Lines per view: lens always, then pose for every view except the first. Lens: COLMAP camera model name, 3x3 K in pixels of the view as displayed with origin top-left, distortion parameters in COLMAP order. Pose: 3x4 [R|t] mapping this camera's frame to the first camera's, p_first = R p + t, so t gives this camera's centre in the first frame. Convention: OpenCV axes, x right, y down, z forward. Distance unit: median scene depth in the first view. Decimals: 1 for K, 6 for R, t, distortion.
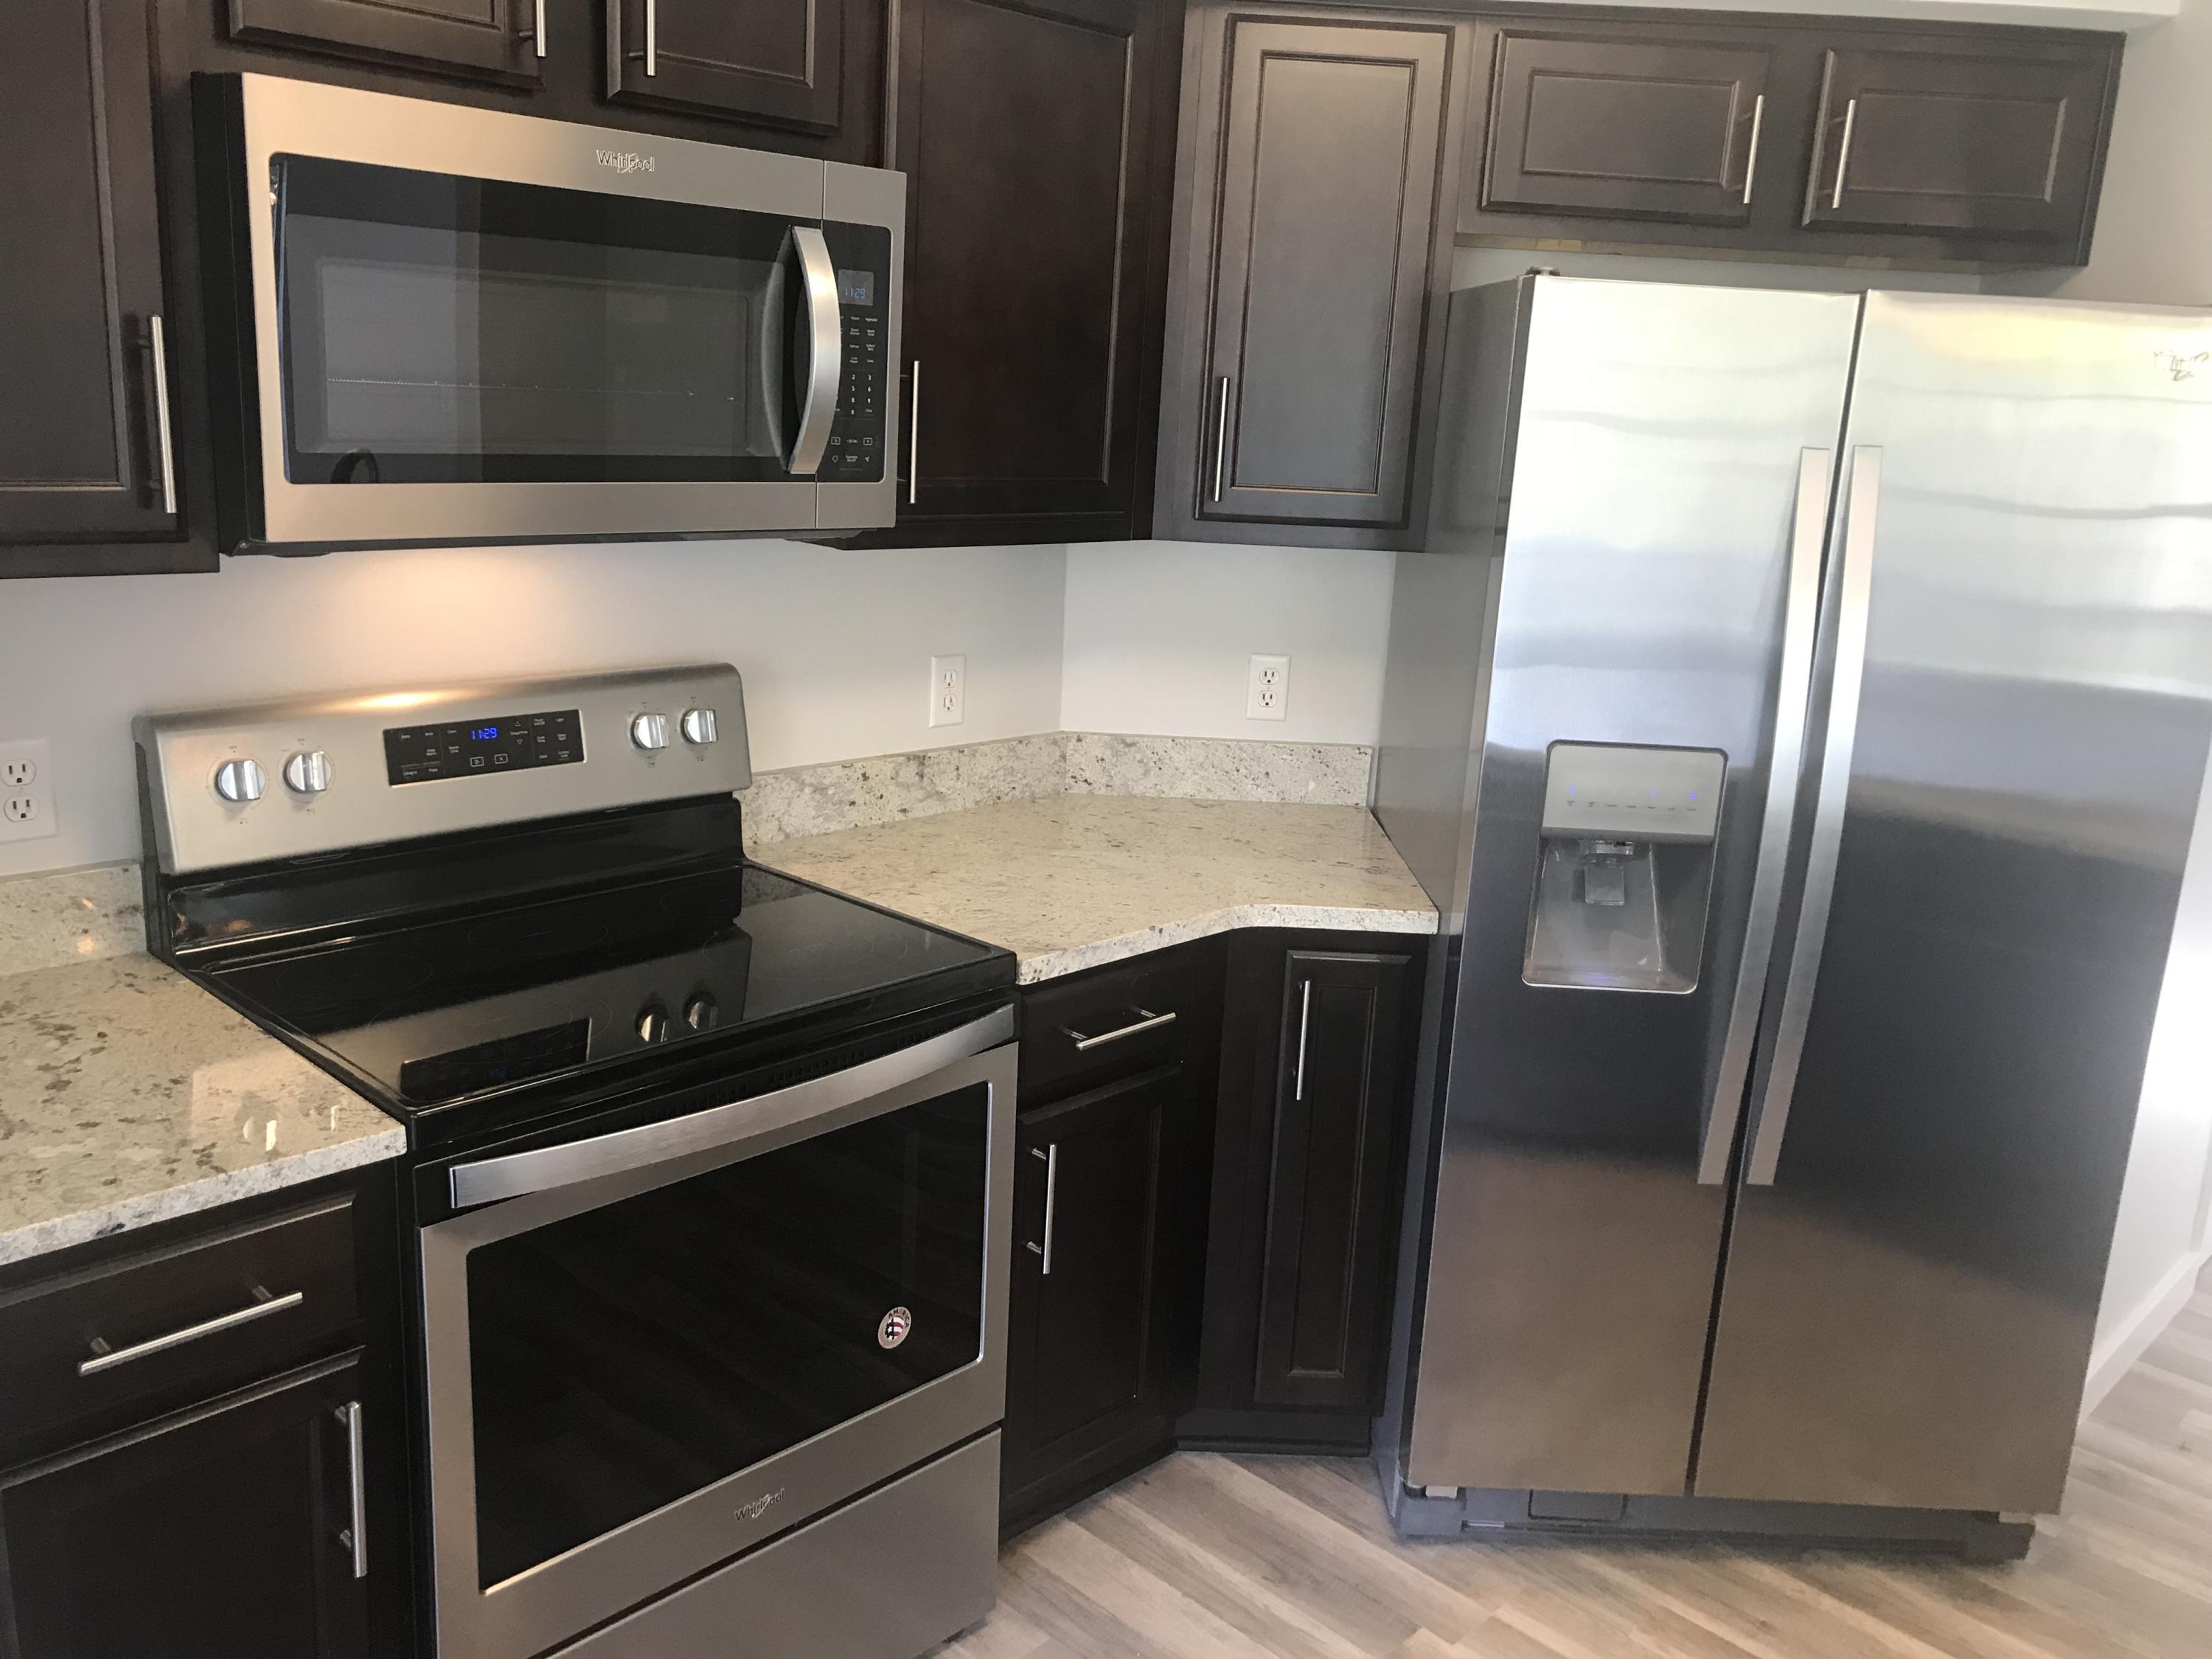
lens RADIAL K [[1814.8, 0, 1093.4], [0, 1814.8, 790.6], [0, 0, 1]] dist [0.036529, -0.032604]
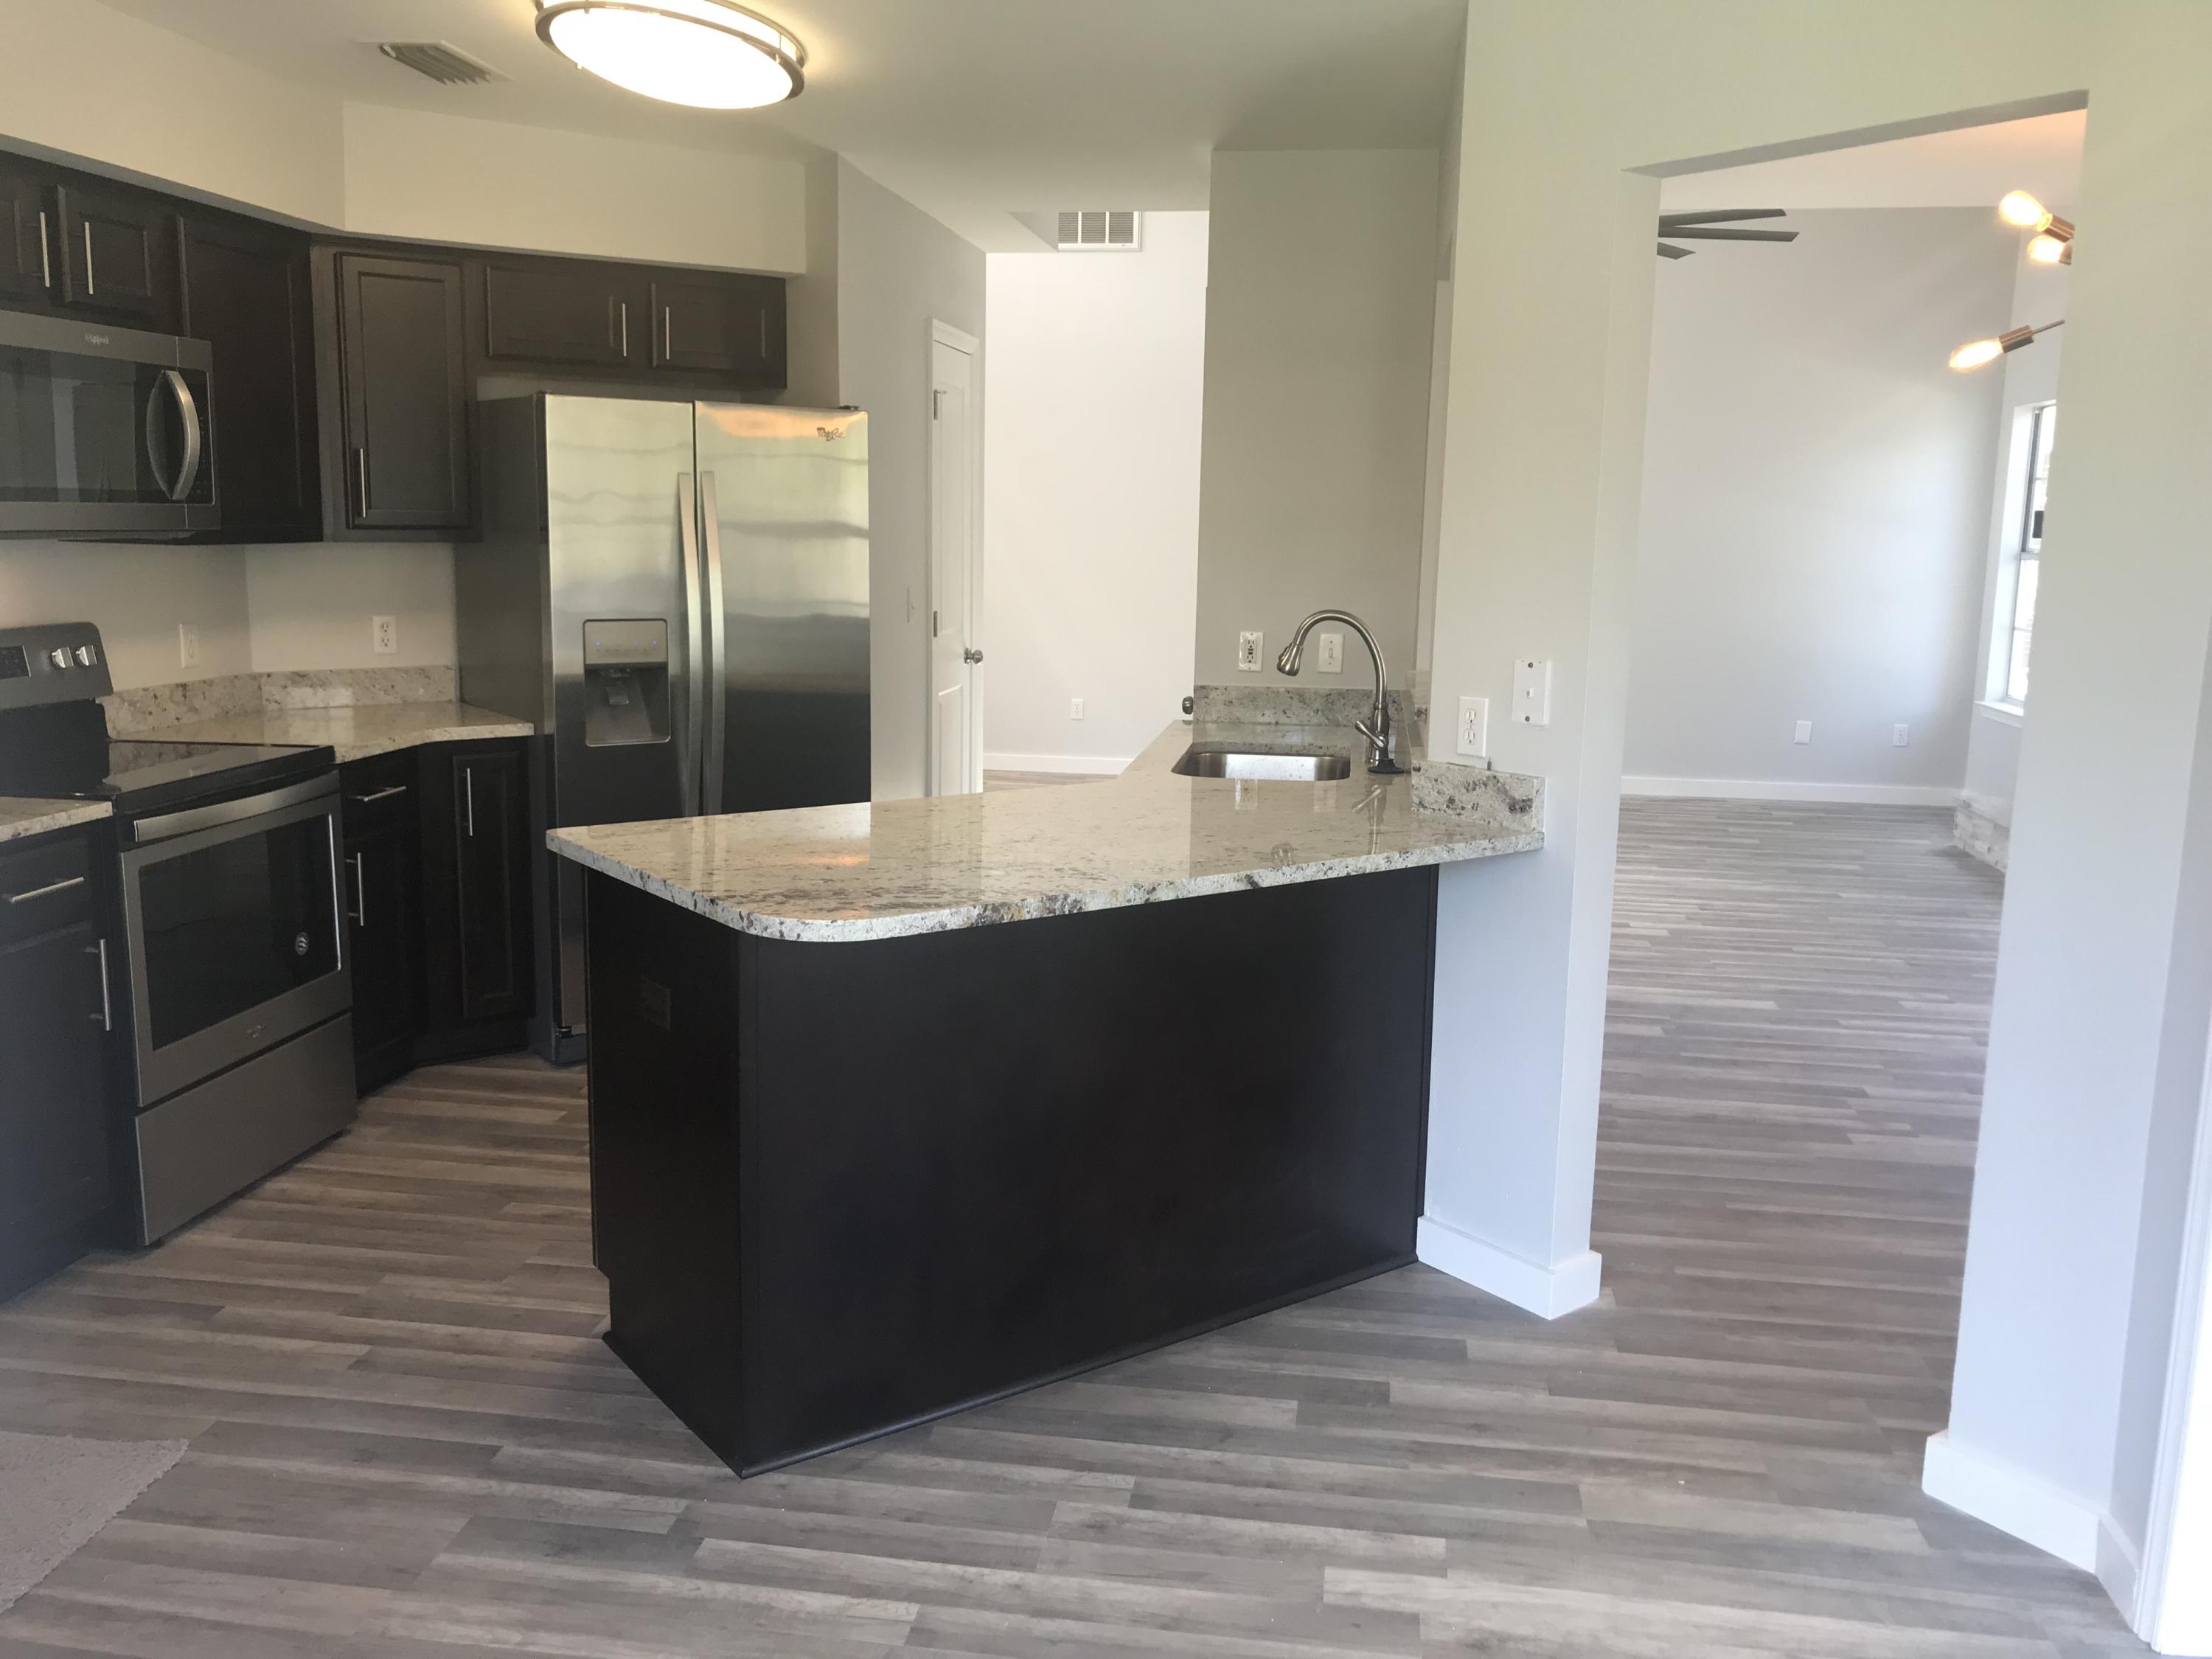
lens RADIAL K [[1814.8, 0, 1096.7], [0, 1814.8, 819.8], [0, 0, 1]] dist [0.036529, -0.032604]
pose [[0.810396, -0.136381, 0.569788, -0.434387], [0.154202, 0.987891, 0.017138, 0.225661], [-0.565226, 0.073974, 0.821613, -0.897831]]
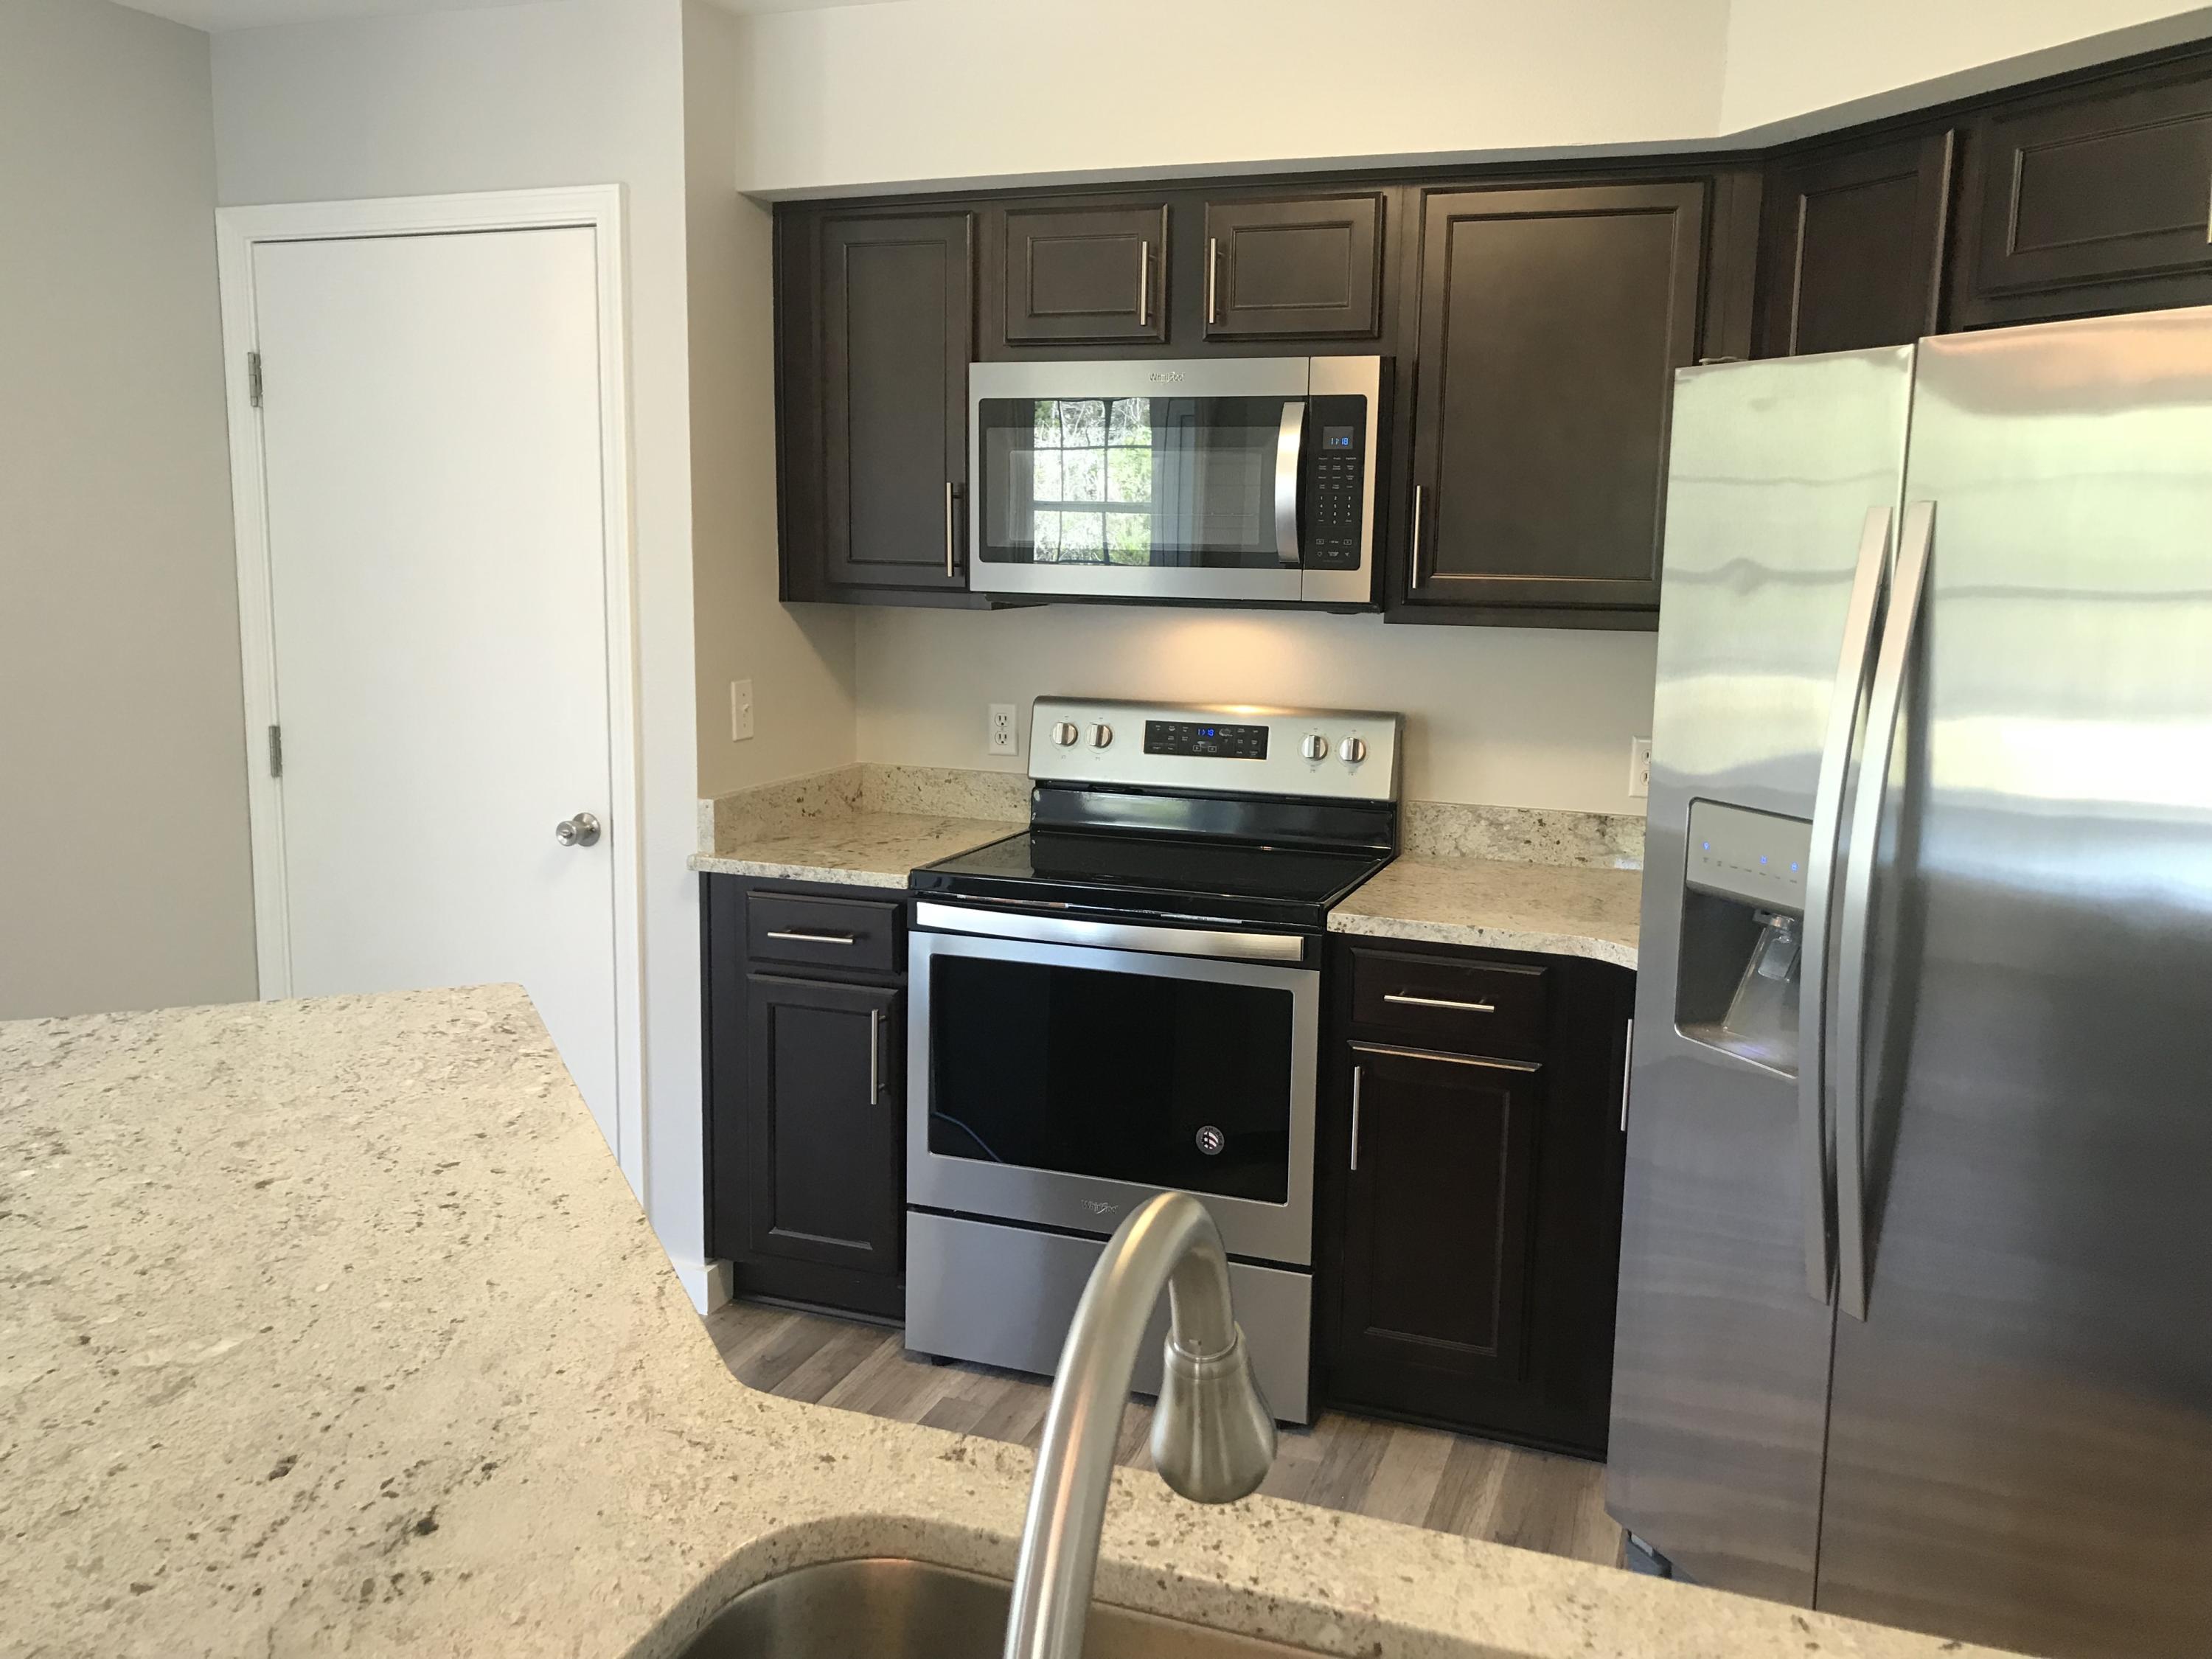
lens RADIAL K [[1814.8, 0, 1114.0], [0, 1814.8, 806.1], [0, 0, 1]] dist [0.036529, -0.032604]
pose [[0.407558, 0.090931, -0.908641, 0.986911], [-0.198400, 0.980079, 0.009091, 0.030940], [0.891366, 0.176569, 0.417480, 0.243118]]
